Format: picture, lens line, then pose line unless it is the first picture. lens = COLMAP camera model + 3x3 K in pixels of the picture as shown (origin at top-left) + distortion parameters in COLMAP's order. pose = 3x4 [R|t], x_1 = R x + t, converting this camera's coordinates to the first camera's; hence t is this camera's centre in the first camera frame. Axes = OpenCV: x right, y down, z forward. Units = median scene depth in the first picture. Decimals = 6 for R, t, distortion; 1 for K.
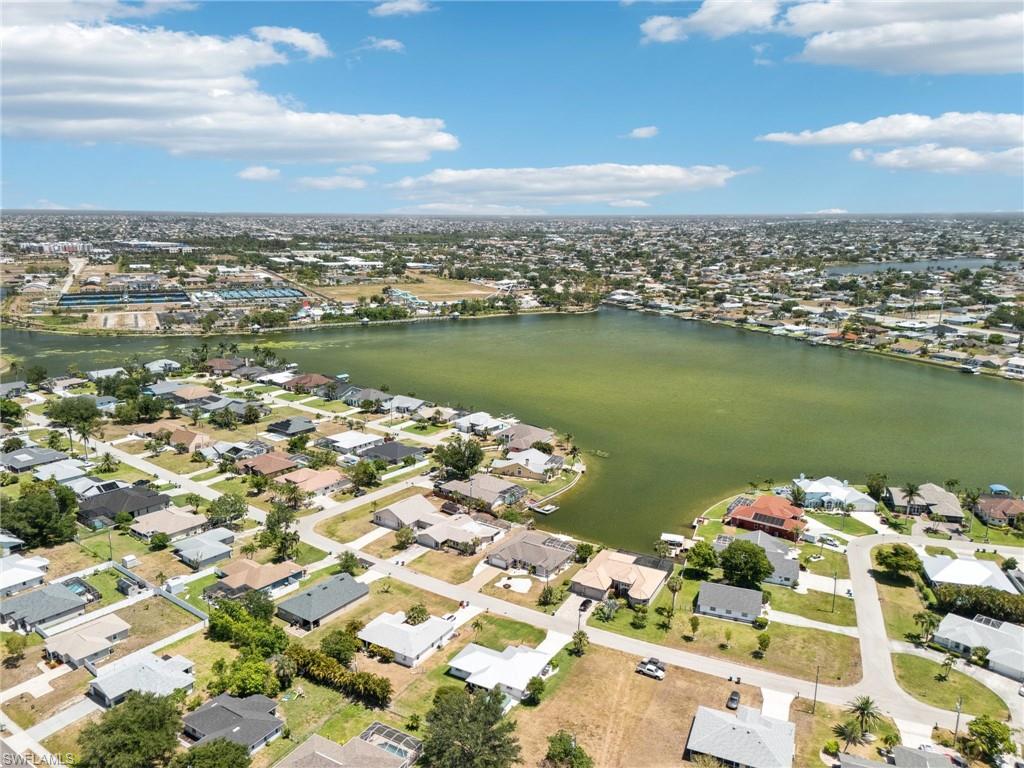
lens RADIAL K [[754.4, 0, 512.0], [0, 754.4, 384.0], [0, 0, 1]] dist [0.083328, -0.111691]
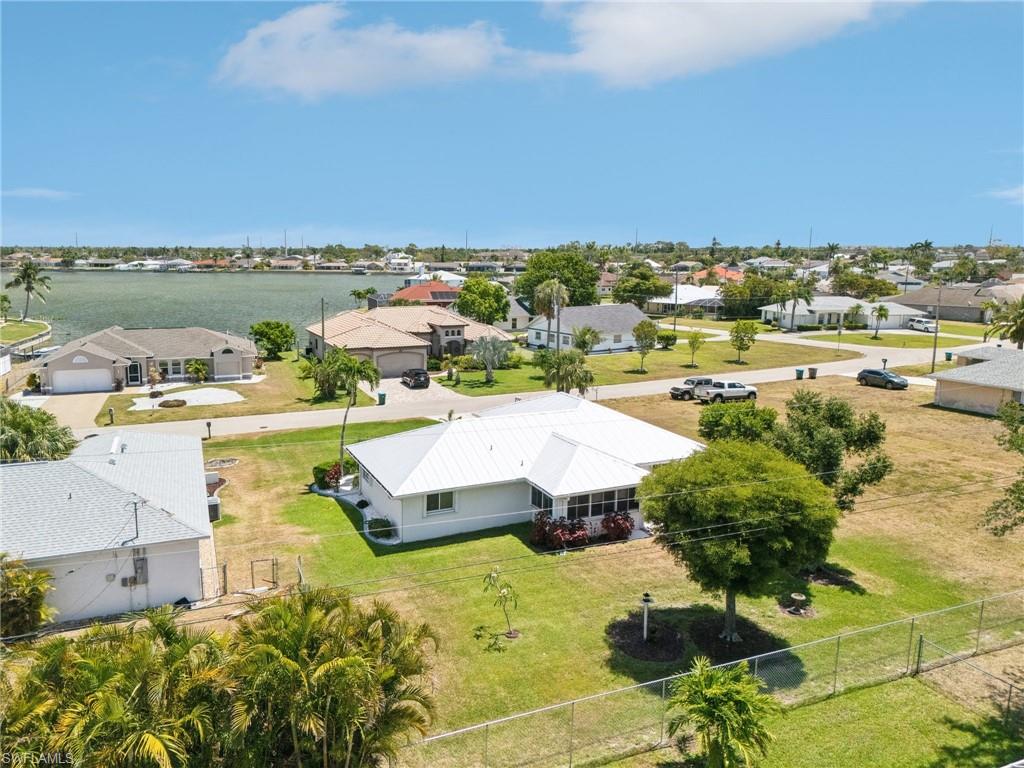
lens RADIAL K [[756.1, 0, 493.4], [0, 756.1, 382.8], [0, 0, 1]] dist [0.080276, -0.096922]
pose [[0.606513, -0.146698, 0.781423, -0.157470], [0.185645, 0.981793, 0.040222, 0.235320], [-0.773096, 0.120672, 0.622705, 0.596027]]
